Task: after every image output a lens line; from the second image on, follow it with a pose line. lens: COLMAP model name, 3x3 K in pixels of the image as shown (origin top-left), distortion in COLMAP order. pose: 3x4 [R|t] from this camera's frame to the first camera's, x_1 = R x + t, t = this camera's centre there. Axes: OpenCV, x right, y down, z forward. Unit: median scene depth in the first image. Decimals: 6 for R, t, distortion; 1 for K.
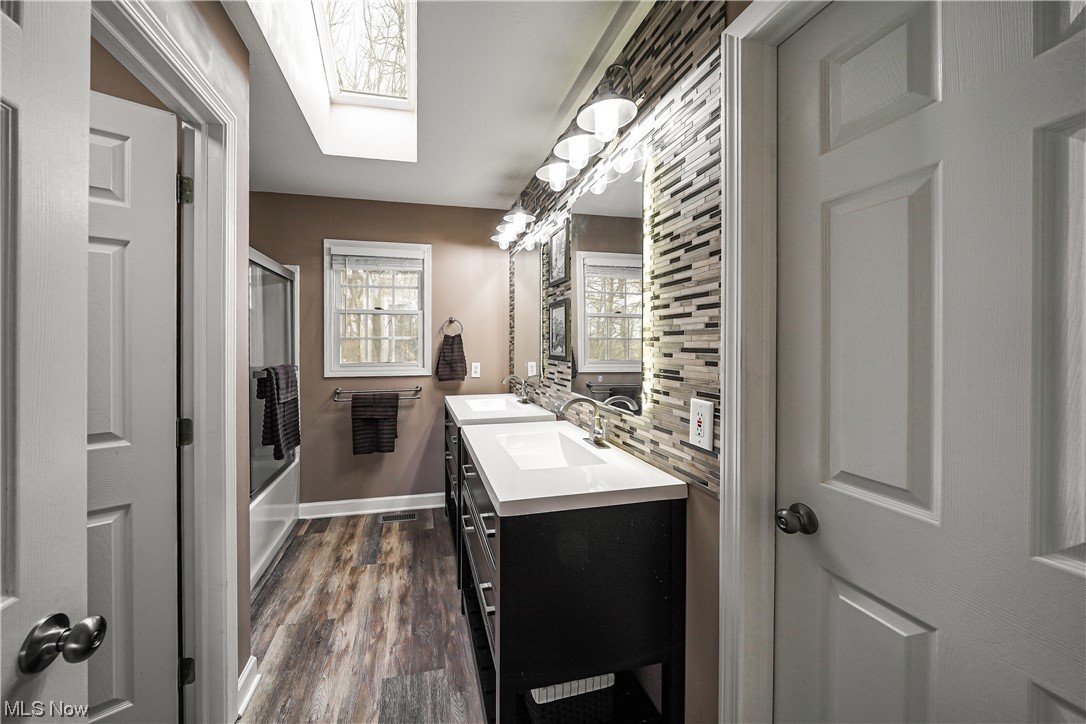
lens RADIAL K [[377.4, 0, 498.0], [0, 377.4, 347.3], [0, 0, 1]] dist [-0.008633, -0.000067]
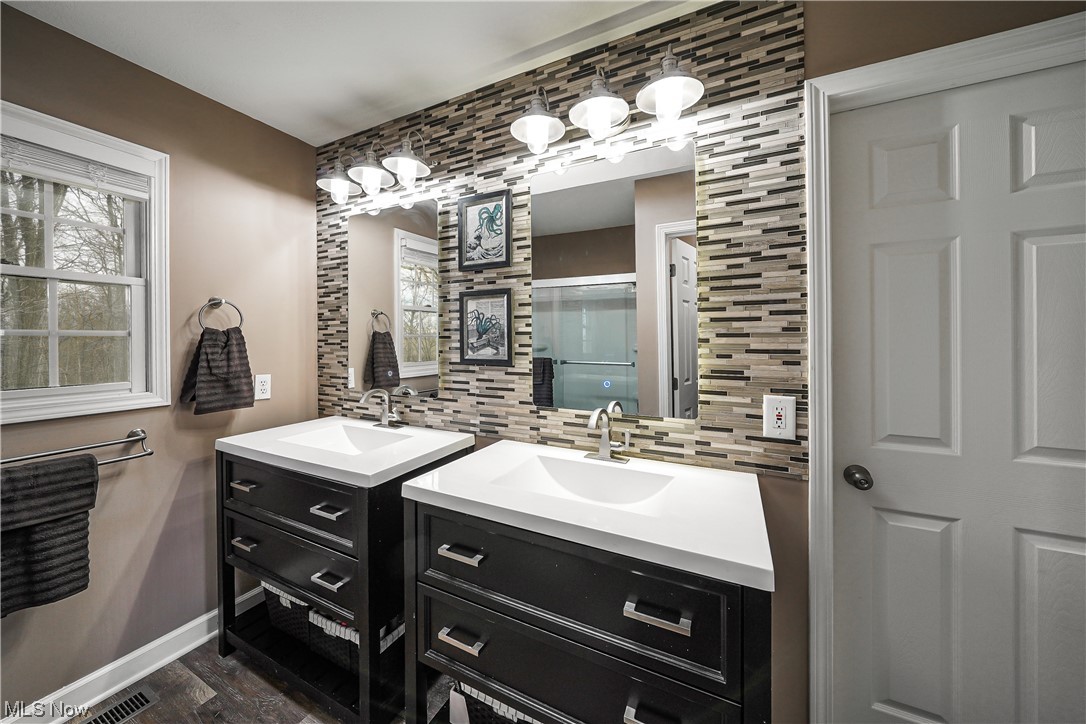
lens RADIAL K [[377.4, 0, 534.4], [0, 377.4, 340.5], [0, 0, 1]] dist [-0.008633, -0.000067]
pose [[0.632604, -0.001092, 0.774474, -0.737153], [0.008530, 0.999948, -0.005557, -0.022830], [-0.774428, 0.010121, 0.632581, 0.803924]]
